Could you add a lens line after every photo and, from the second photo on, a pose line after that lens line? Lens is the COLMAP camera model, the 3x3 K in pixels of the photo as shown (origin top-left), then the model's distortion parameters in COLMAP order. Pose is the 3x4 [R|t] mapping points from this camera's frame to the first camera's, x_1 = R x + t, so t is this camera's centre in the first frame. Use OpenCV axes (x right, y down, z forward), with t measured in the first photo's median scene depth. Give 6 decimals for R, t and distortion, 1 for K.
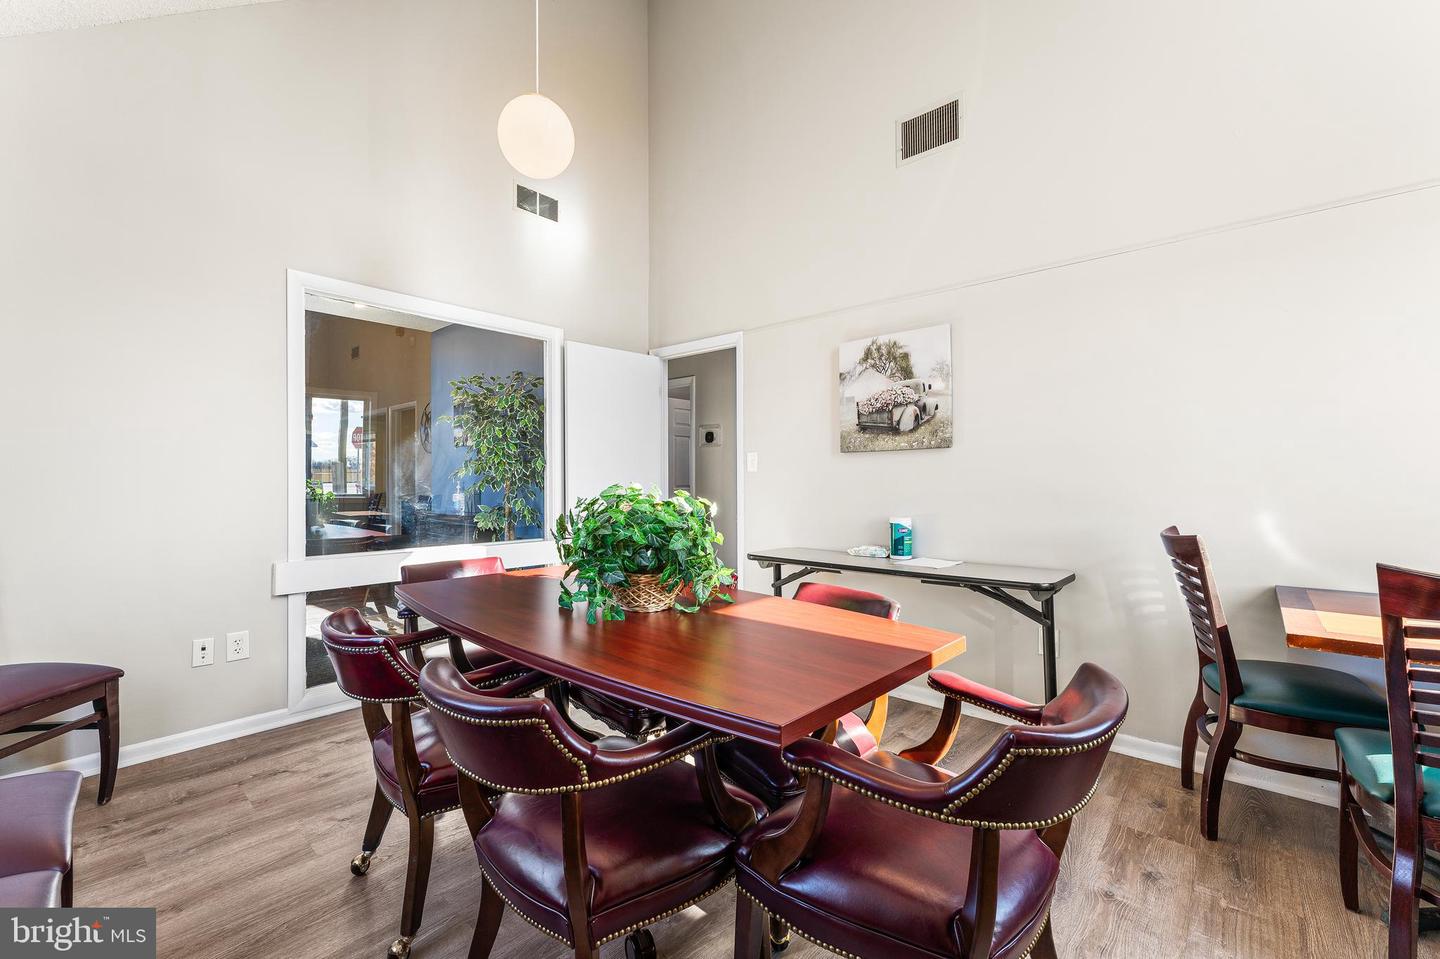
lens RADIAL K [[593.4, 0, 720.0], [0, 593.4, 479.5], [0, 0, 1]] dist [-0.000231, -0.000594]
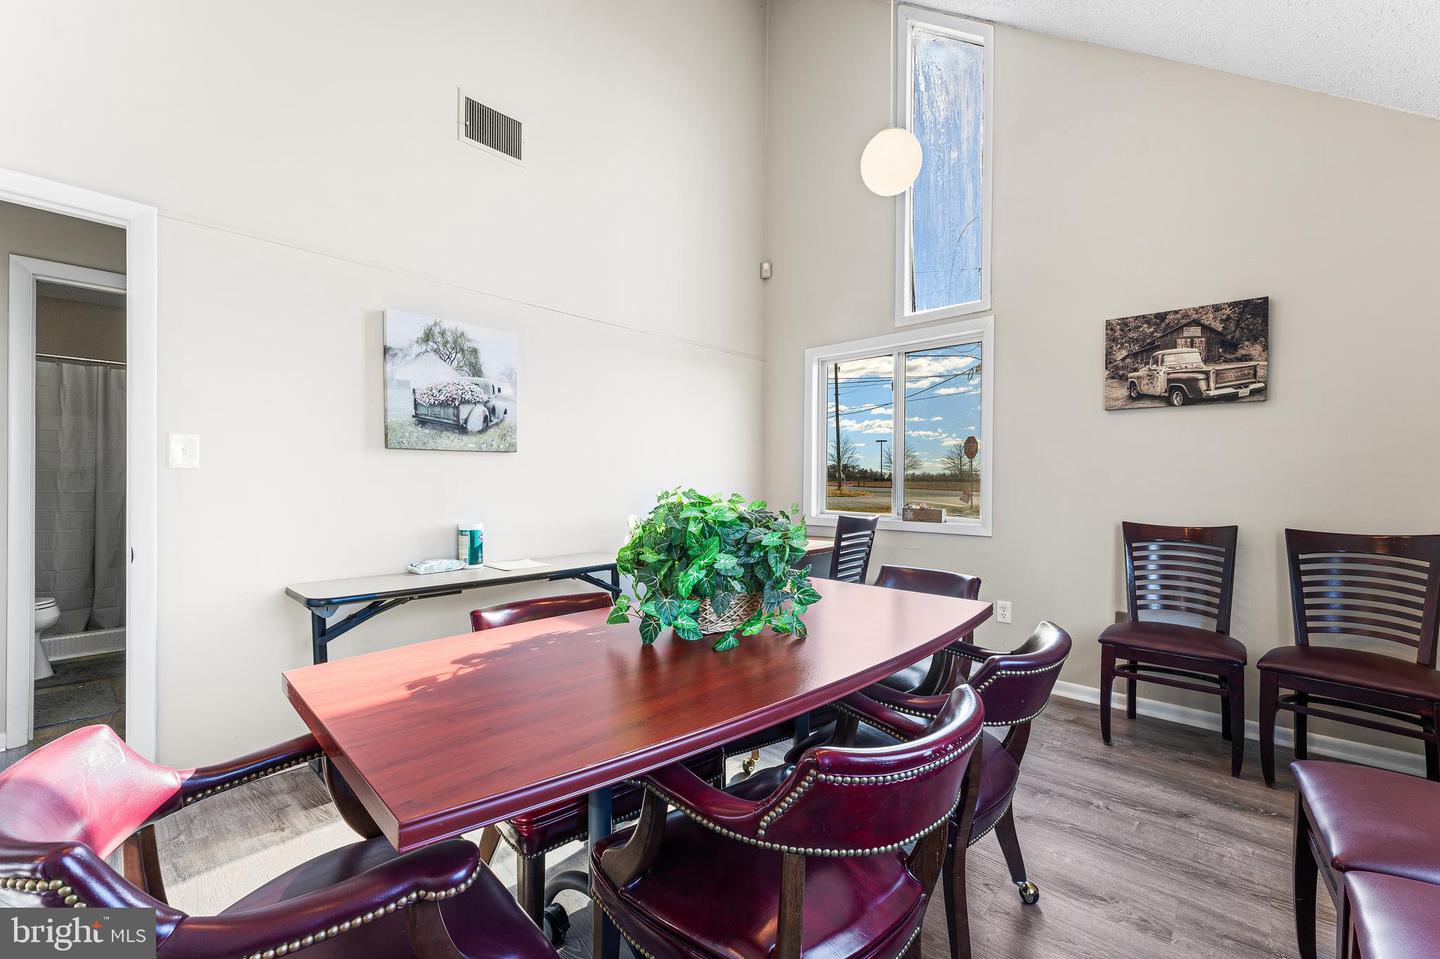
lens RADIAL K [[593.4, 0, 720.0], [0, 593.4, 479.5], [0, 0, 1]] dist [-0.000231, -0.000594]
pose [[0.017835, 0.003157, 0.999836, -0.609350], [-0.006061, 0.999977, -0.003049, -0.004898], [-0.999823, -0.006006, 0.017854, 0.585261]]
